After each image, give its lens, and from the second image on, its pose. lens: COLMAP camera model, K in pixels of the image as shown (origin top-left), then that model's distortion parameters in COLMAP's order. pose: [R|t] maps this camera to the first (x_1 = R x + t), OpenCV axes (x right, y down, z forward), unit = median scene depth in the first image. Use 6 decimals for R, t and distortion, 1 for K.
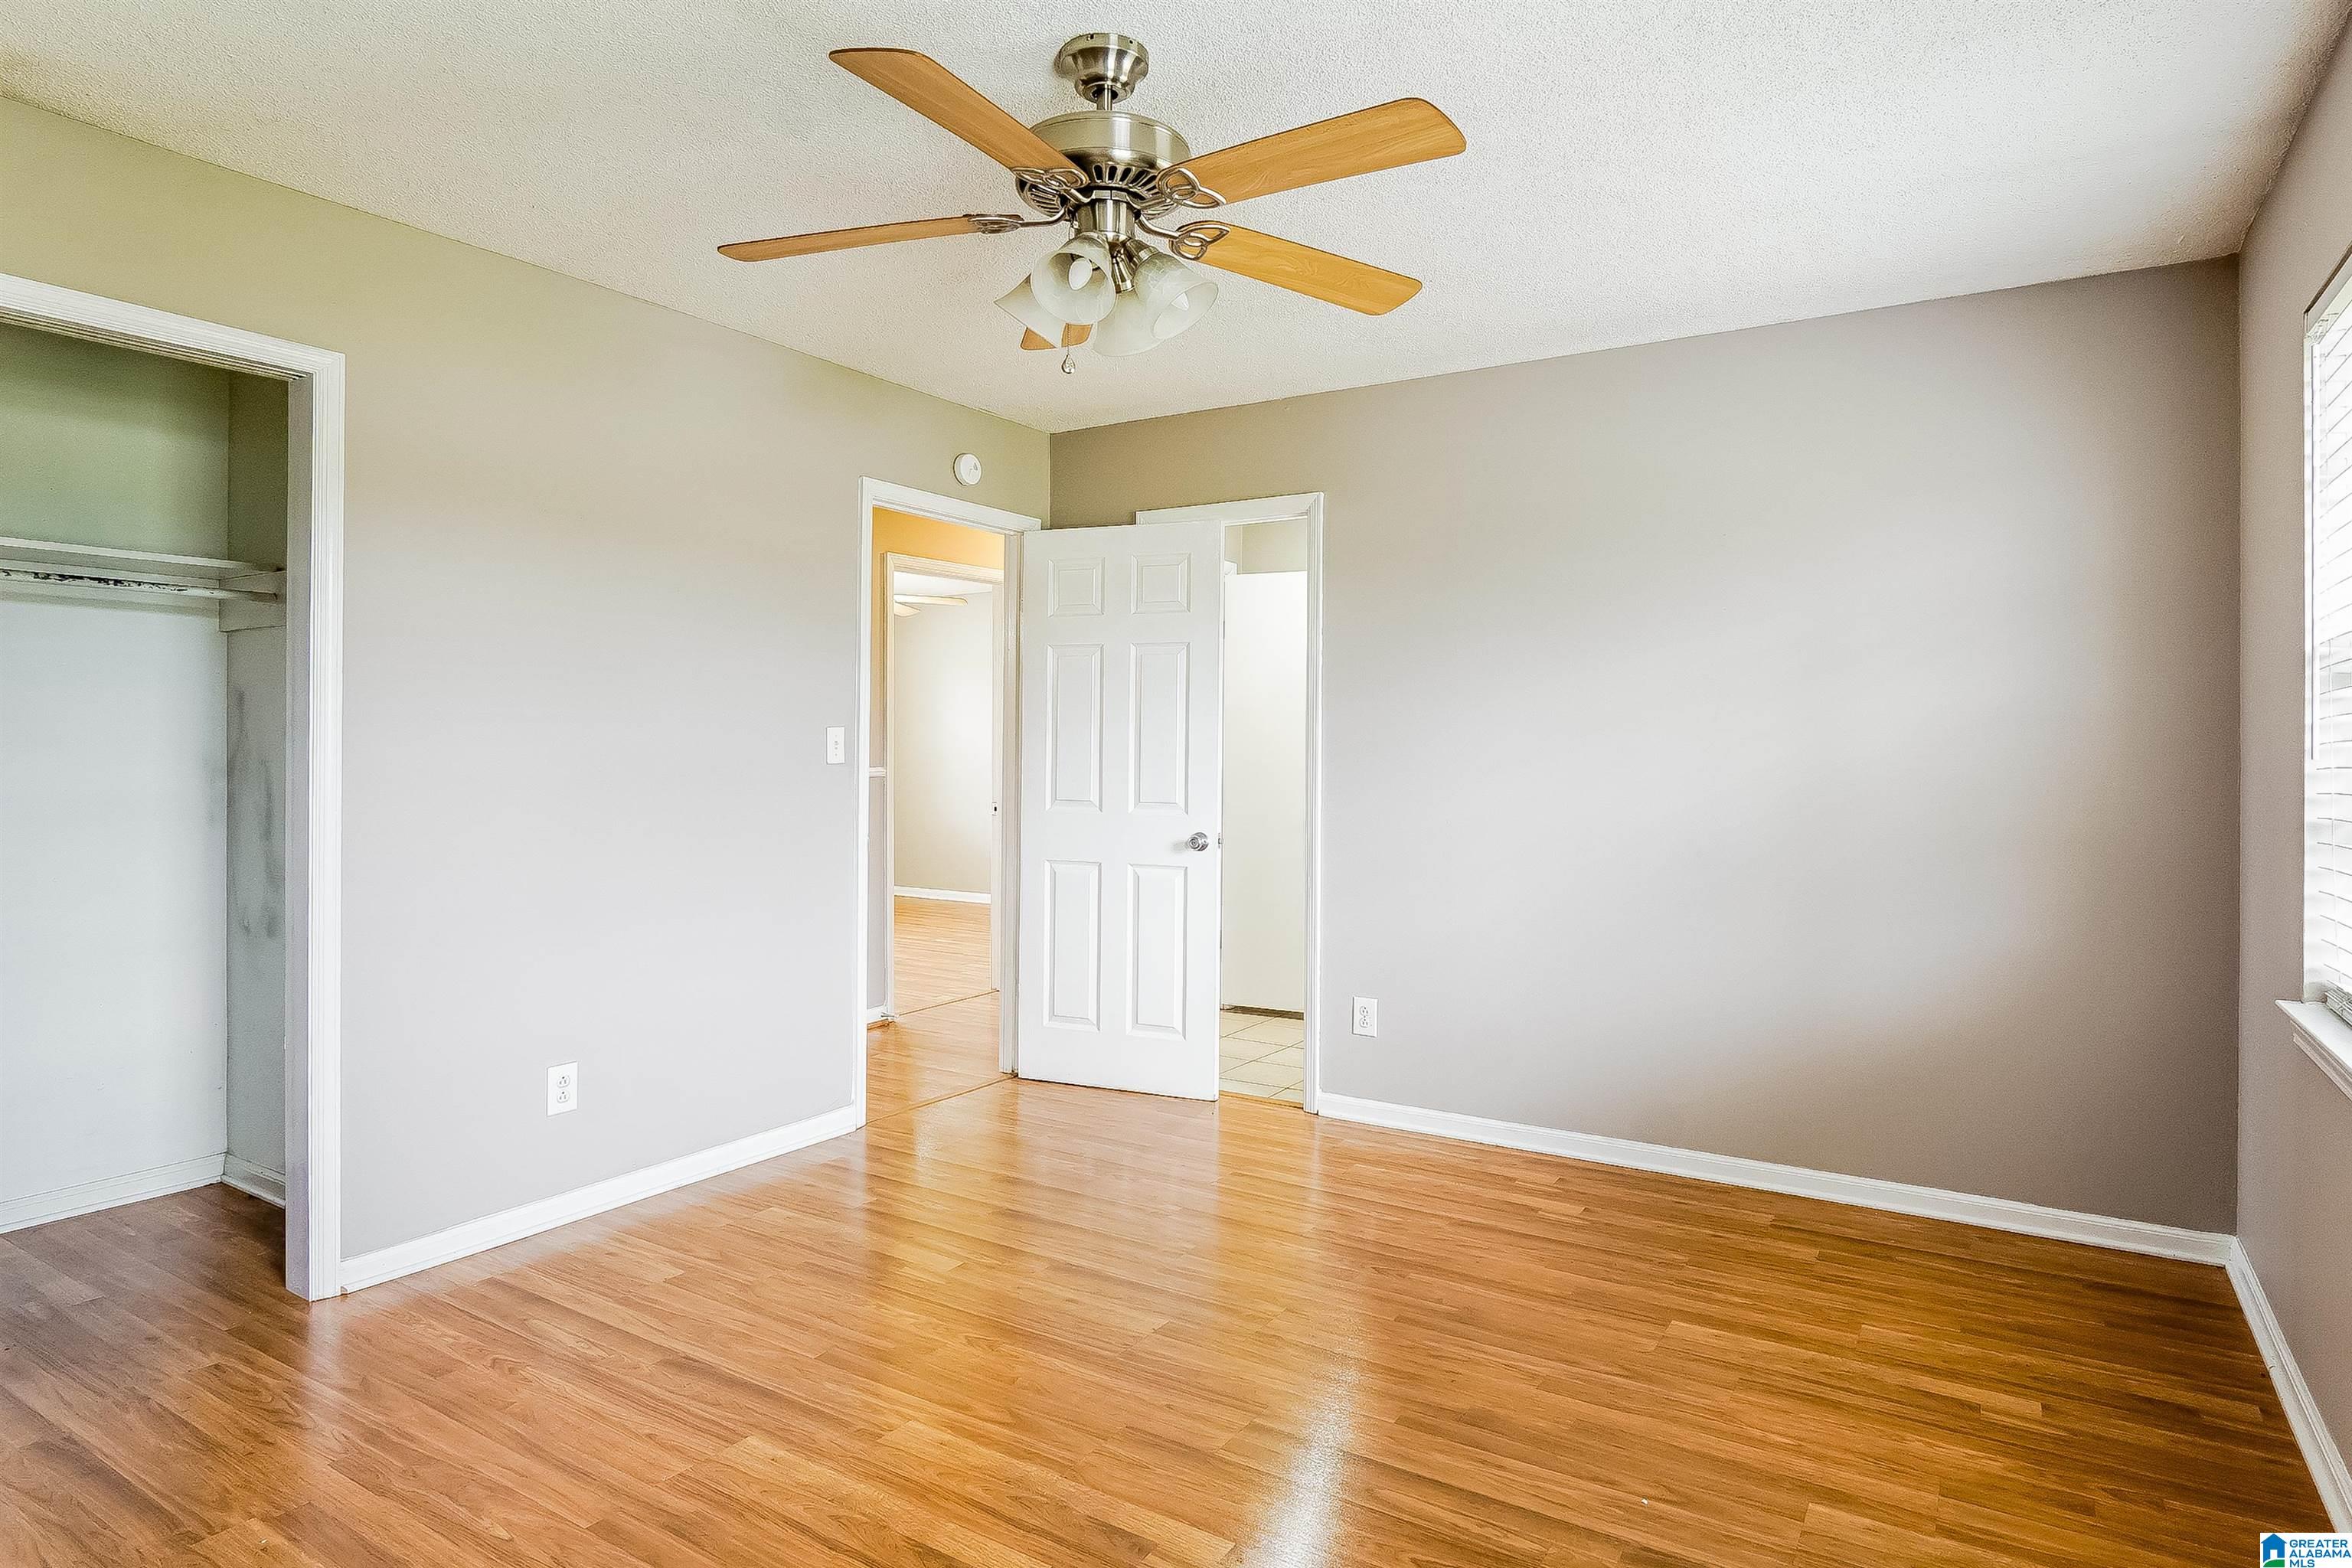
lens RADIAL K [[1313.6, 0, 1182.9], [0, 1313.6, 787.1], [0, 0, 1]] dist [0.003140, 0.000155]
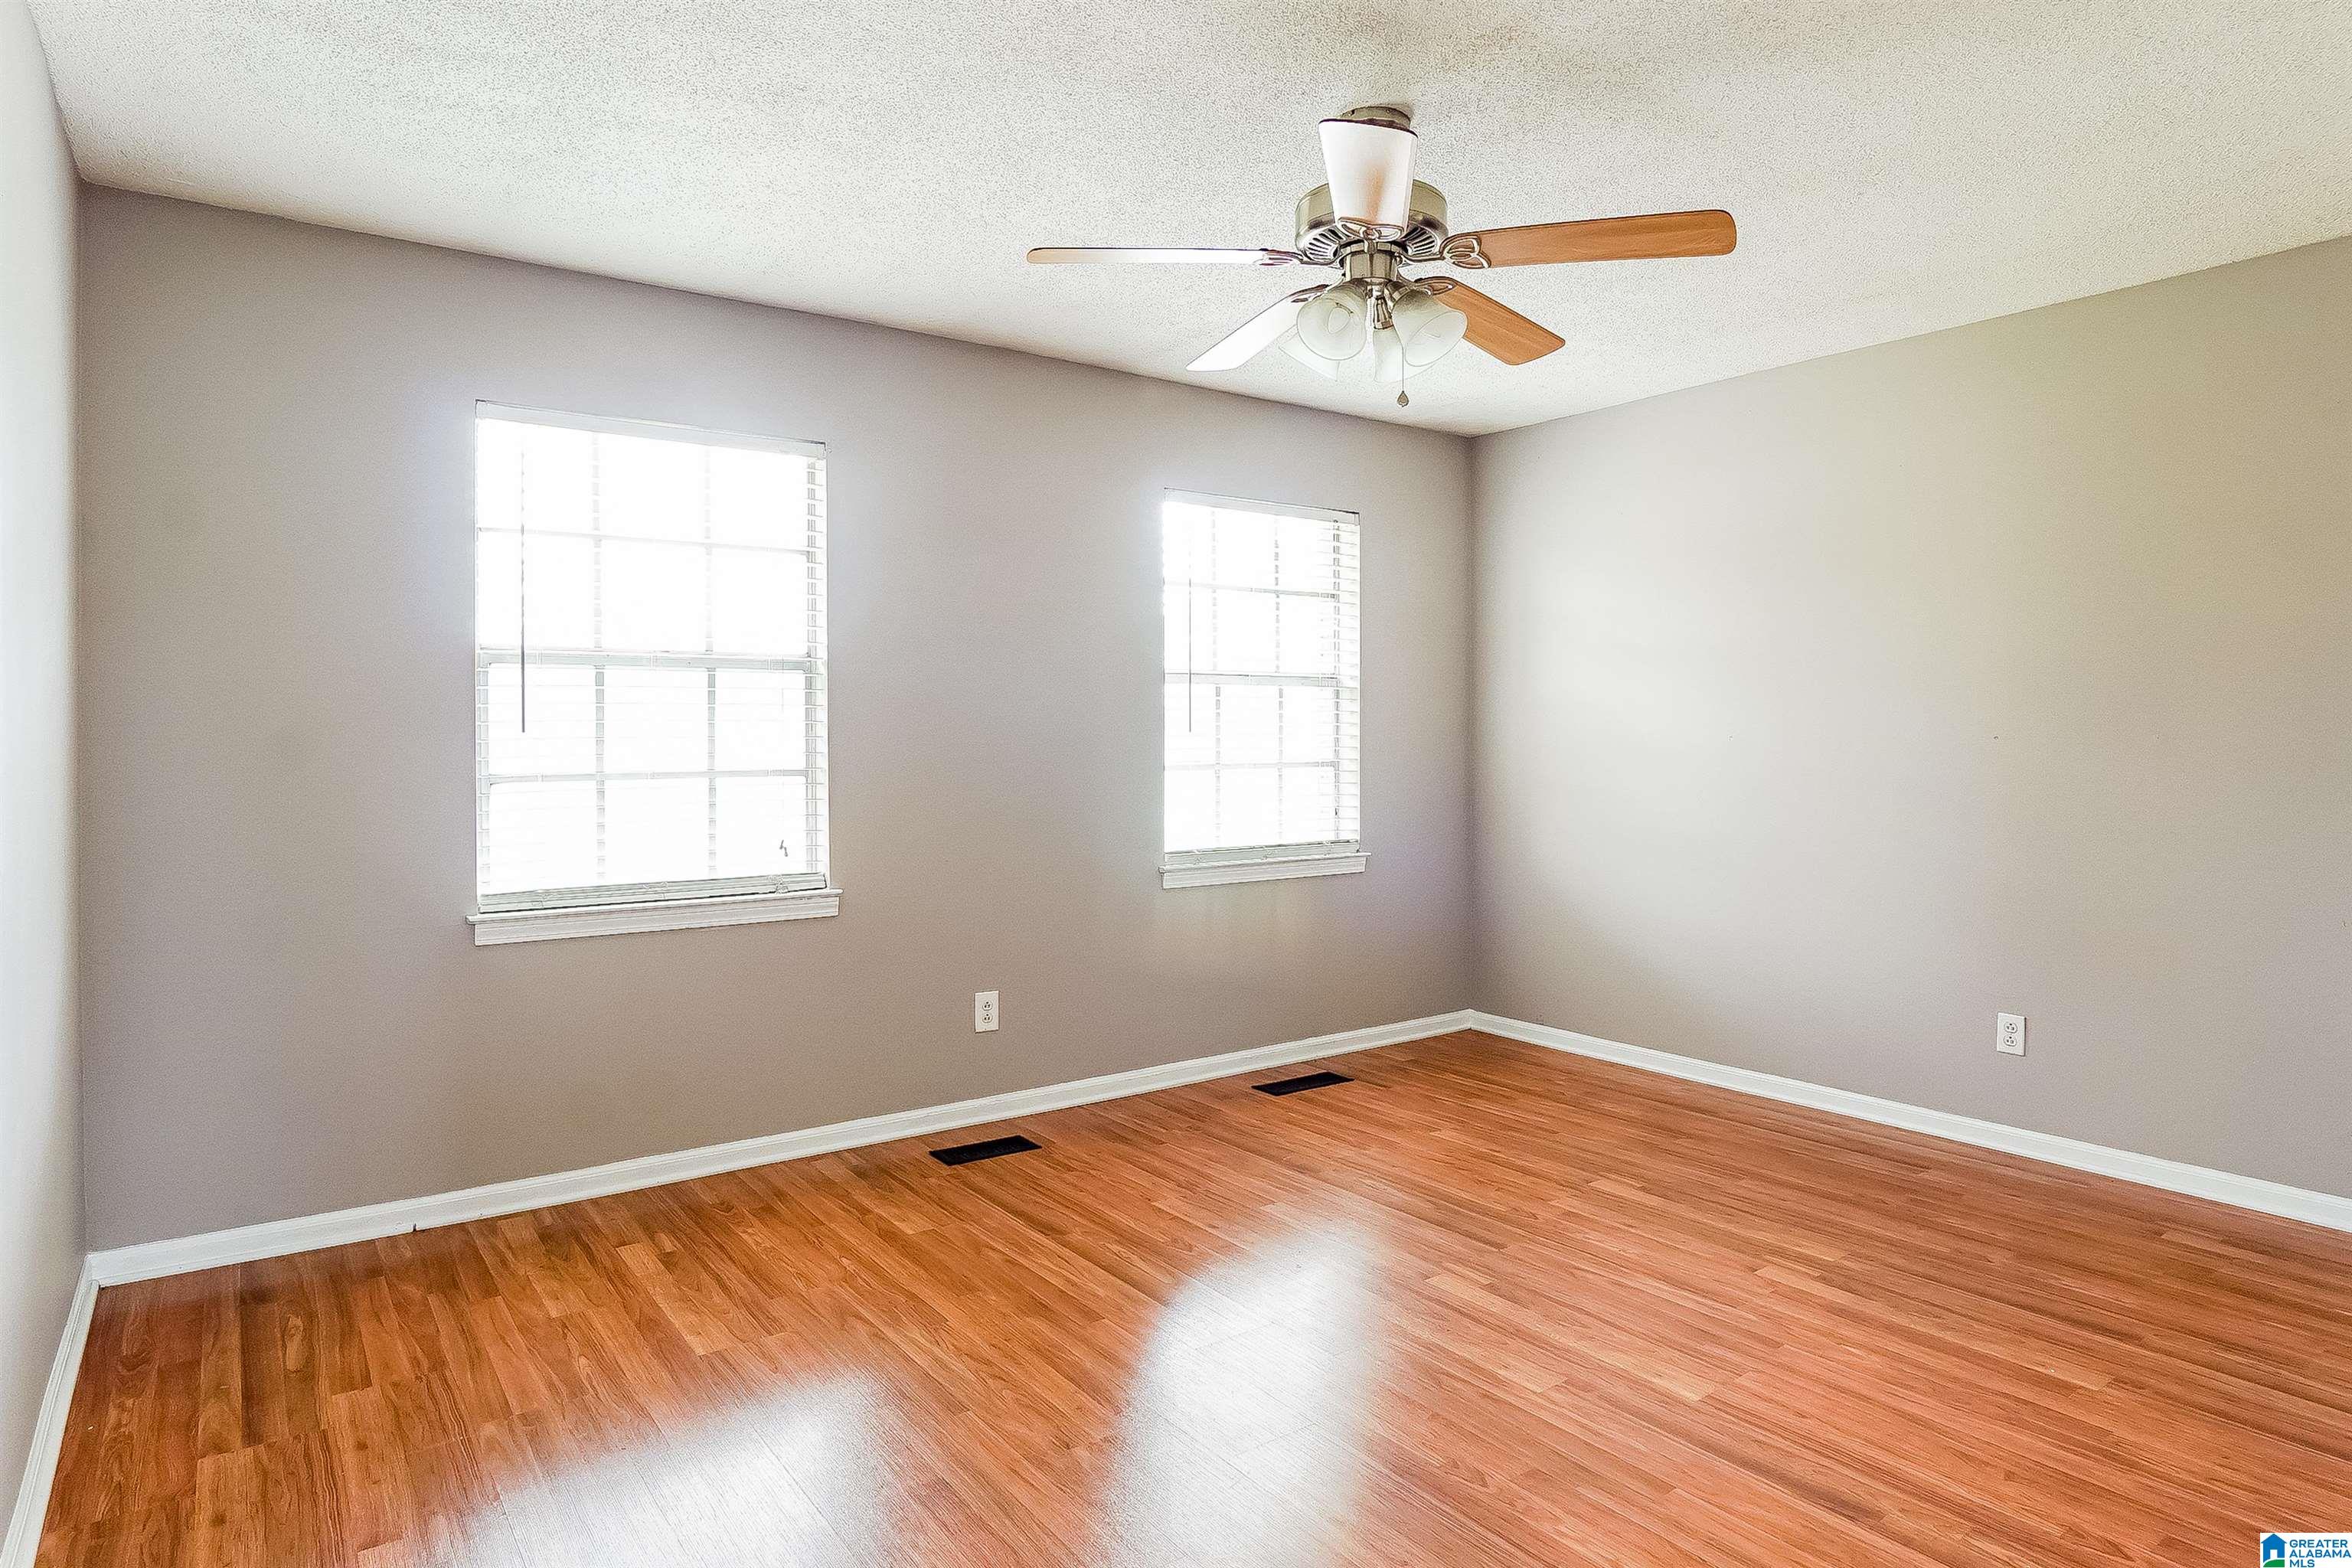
lens RADIAL K [[1313.6, 0, 1191.4], [0, 1313.6, 739.6], [0, 0, 1]] dist [0.003140, 0.000155]
pose [[-0.930099, -0.007906, 0.367224, -0.322564], [0.004876, 0.999414, 0.033866, -0.056679], [-0.367277, 0.033289, -0.929516, 2.003048]]
